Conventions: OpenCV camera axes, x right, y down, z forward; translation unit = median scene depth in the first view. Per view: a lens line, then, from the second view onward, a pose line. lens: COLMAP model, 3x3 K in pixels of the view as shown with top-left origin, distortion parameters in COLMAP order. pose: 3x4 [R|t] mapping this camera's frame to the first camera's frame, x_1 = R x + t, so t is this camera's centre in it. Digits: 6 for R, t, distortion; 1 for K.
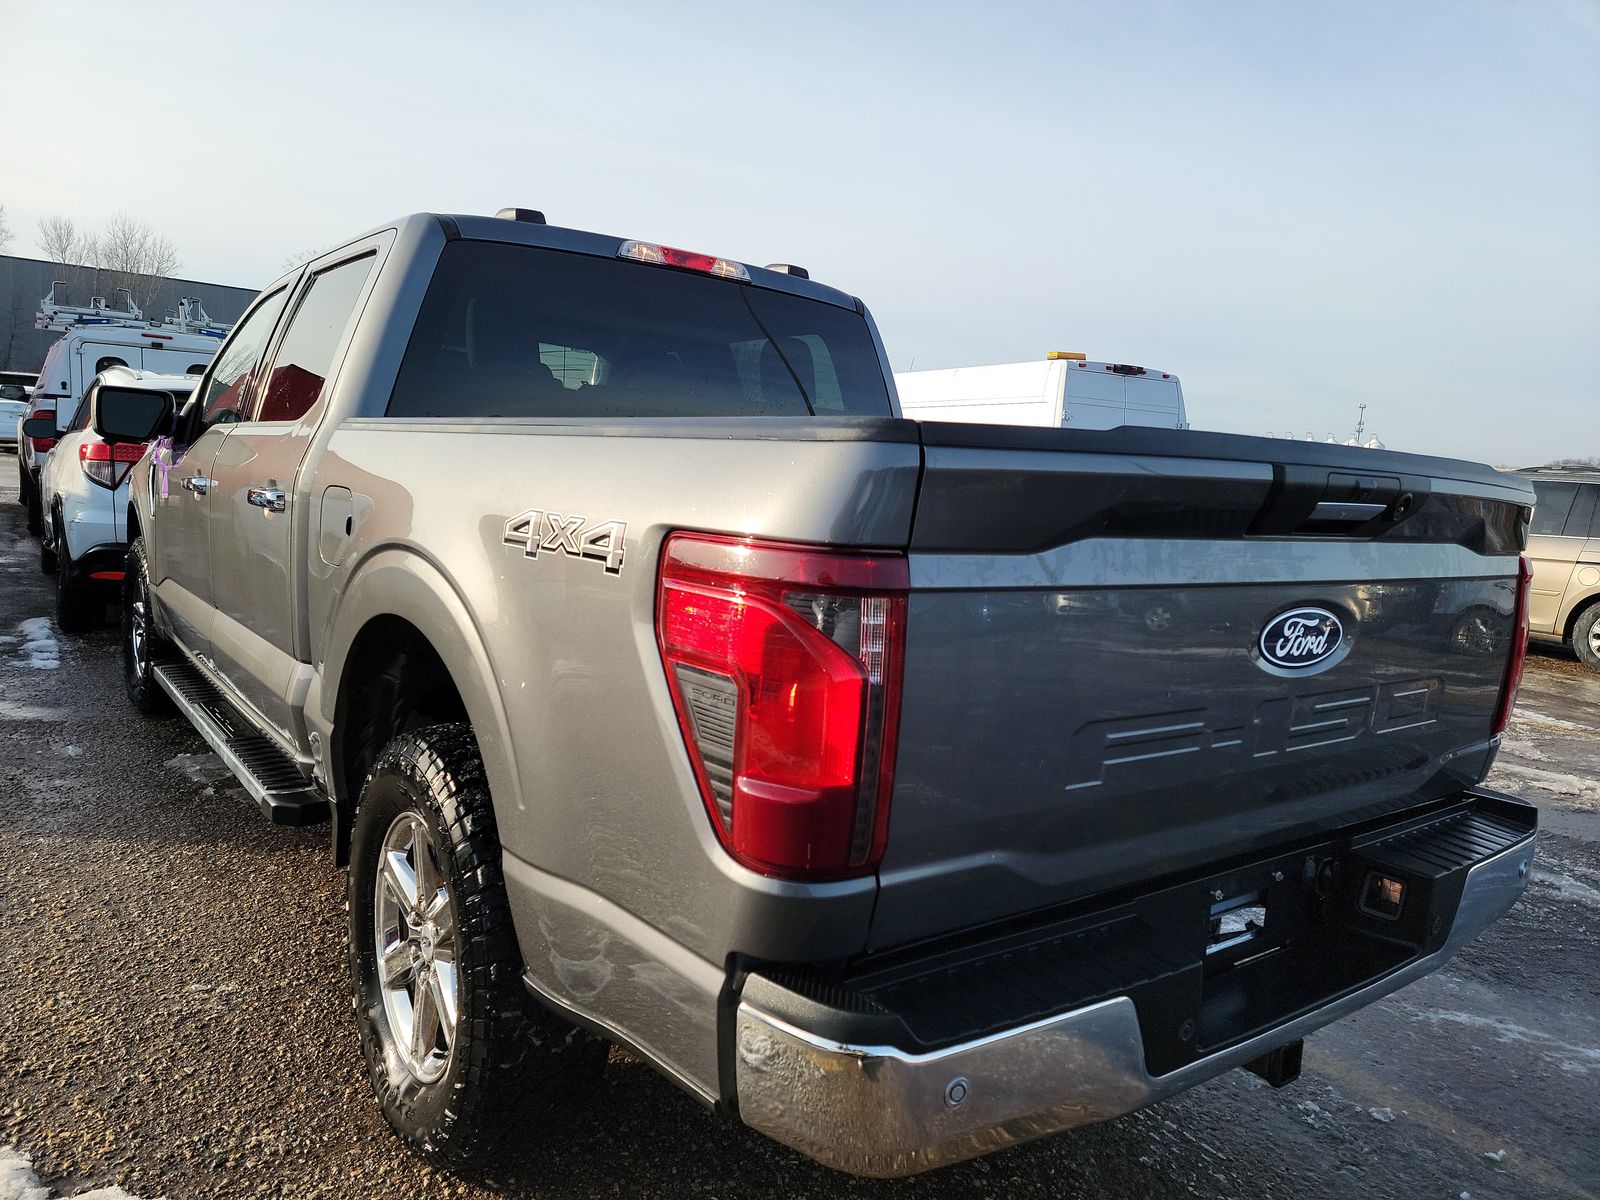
lens RADIAL K [[1121.2, 0, 792.9], [0, 1121.2, 597.9], [0, 0, 1]] dist [0.083749, -0.081485]
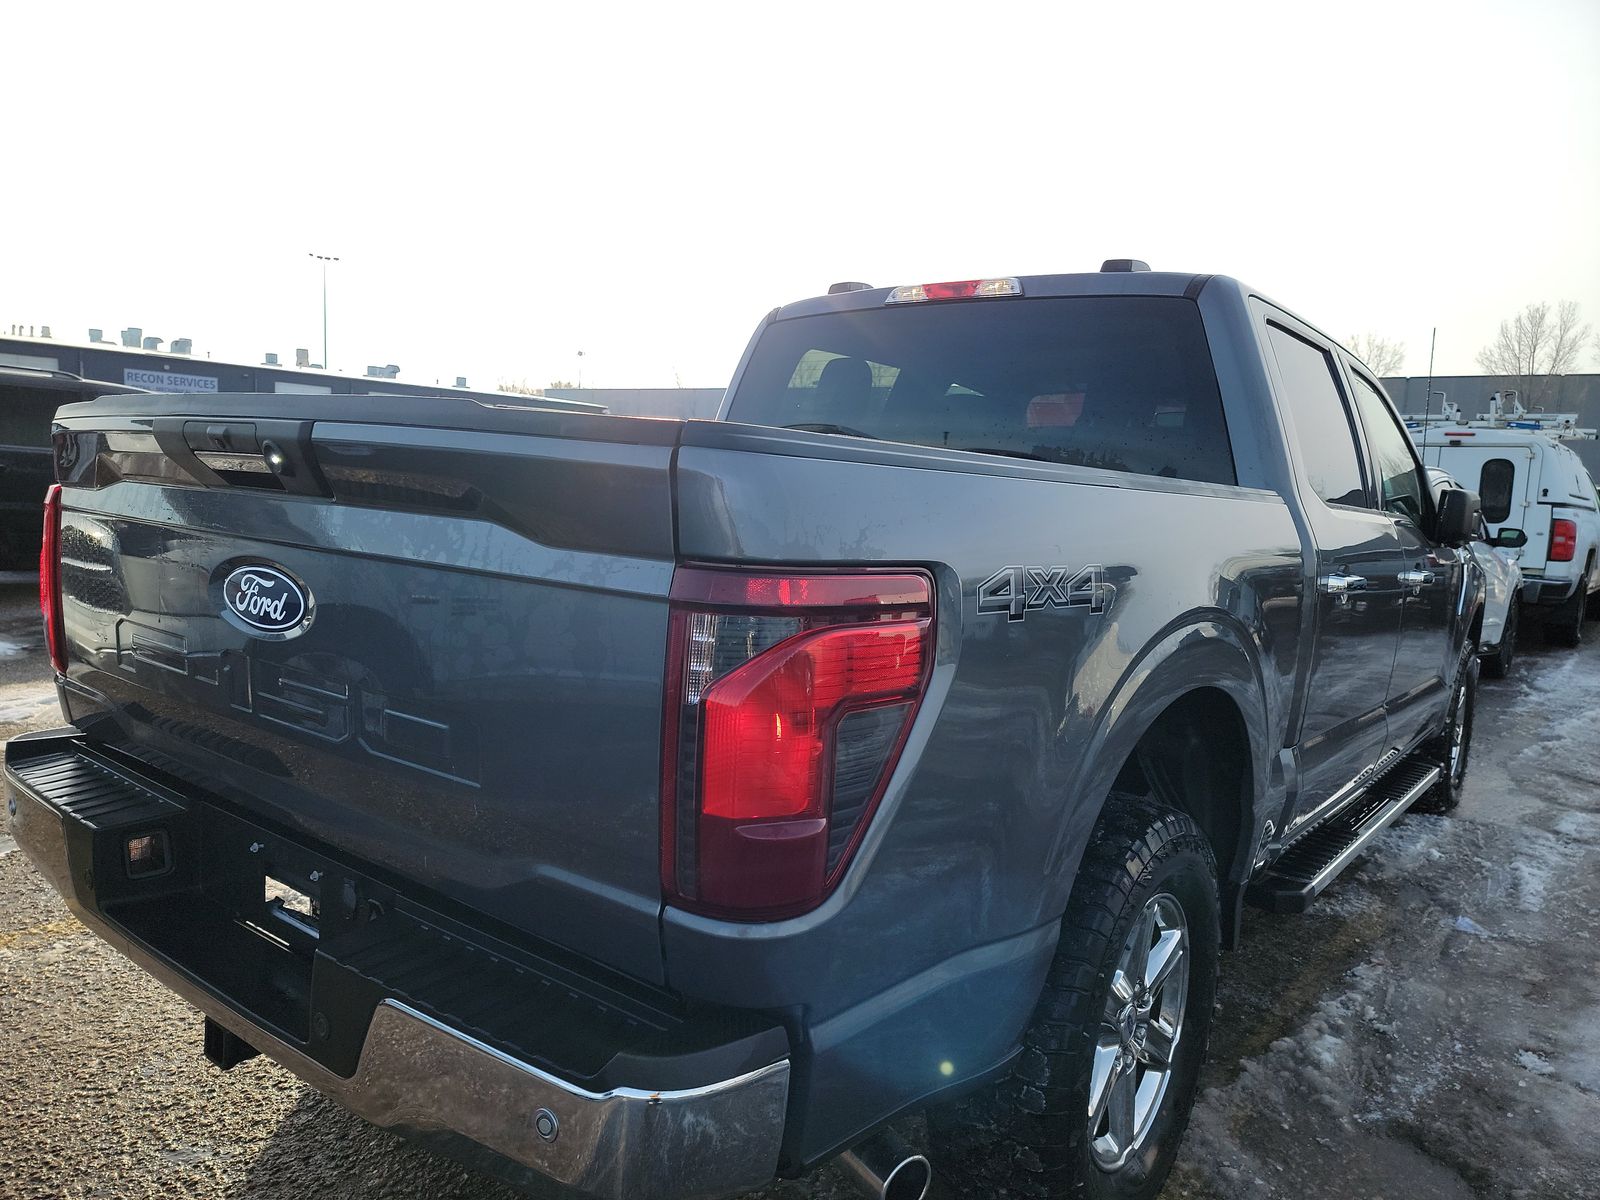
lens RADIAL K [[1121.2, 0, 792.9], [0, 1121.2, 597.9], [0, 0, 1]] dist [0.083749, -0.081485]
pose [[0.251558, 0.050223, -0.966538, 0.890244], [-0.156129, 0.987679, 0.010686, -0.026833], [0.955166, 0.148216, 0.256300, 0.706980]]
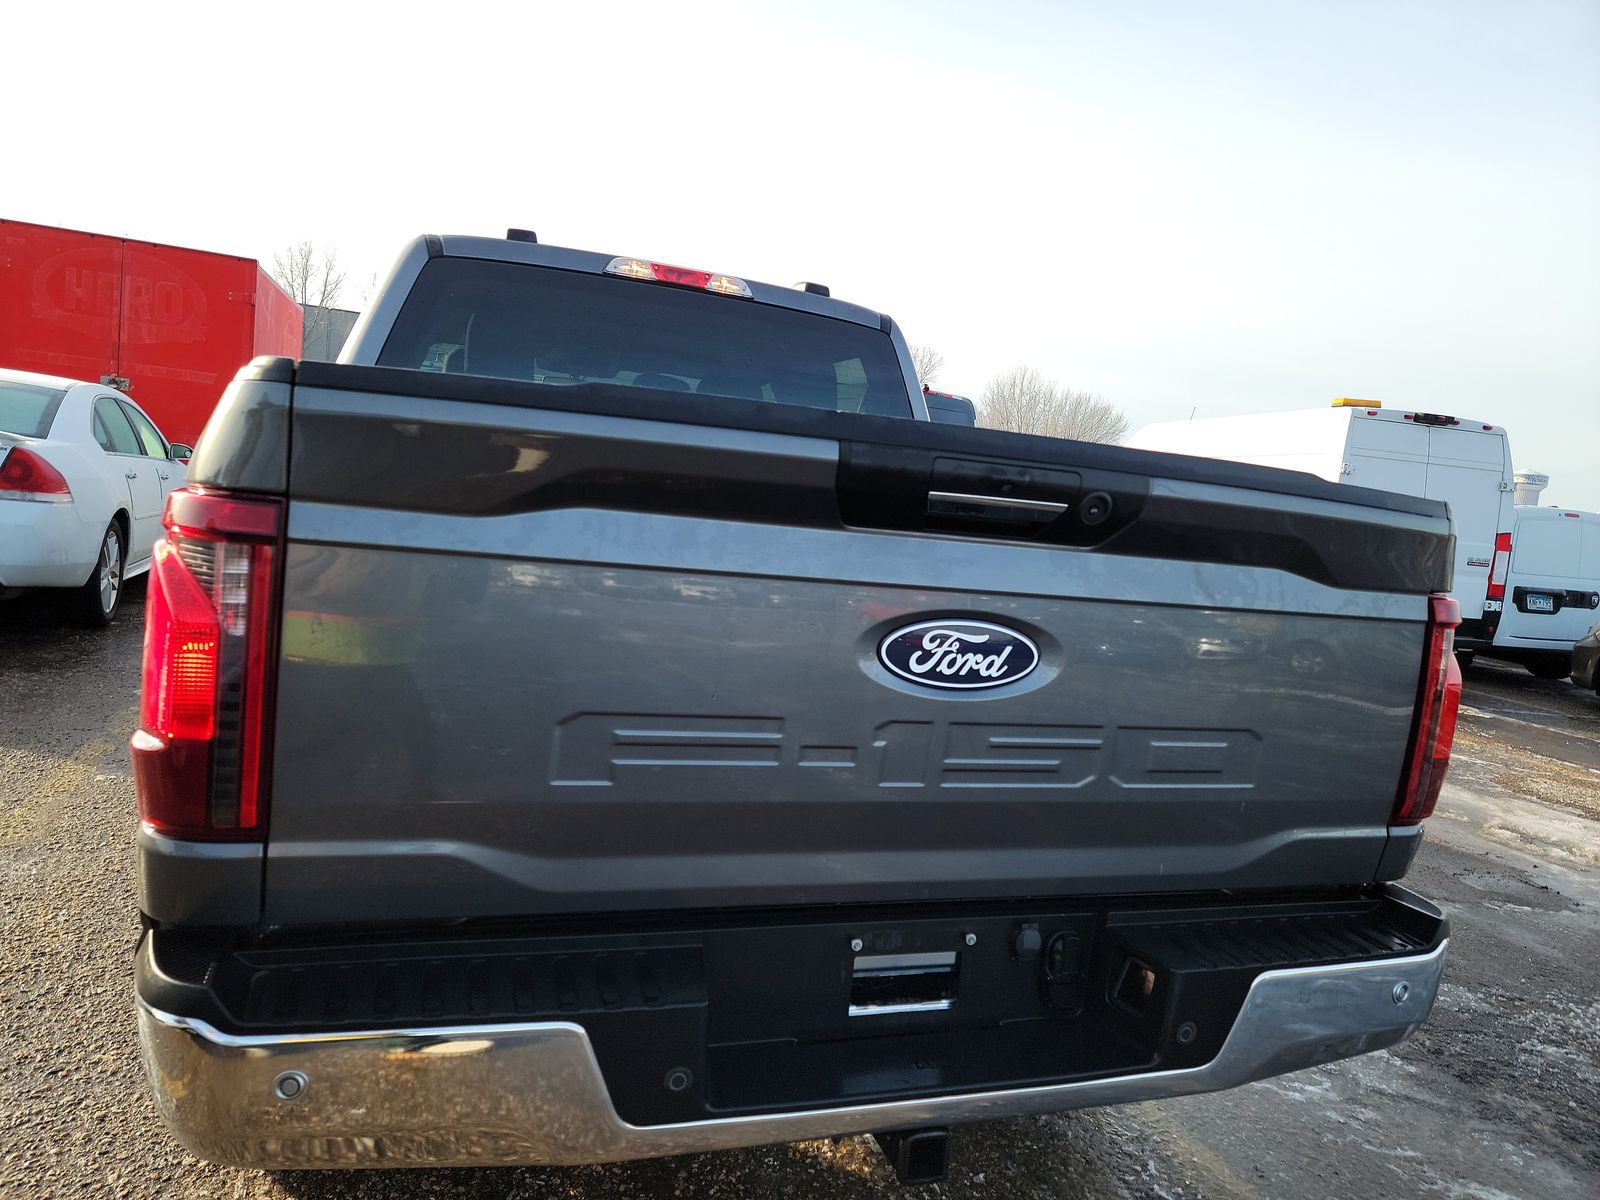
lens RADIAL K [[1121.2, 0, 792.9], [0, 1121.2, 597.9], [0, 0, 1]] dist [0.083749, -0.081485]
pose [[0.955146, 0.058692, -0.290260, 0.341869], [-0.072817, 0.996618, -0.038094, 0.020313], [0.287043, 0.057522, 0.956189, 0.088663]]
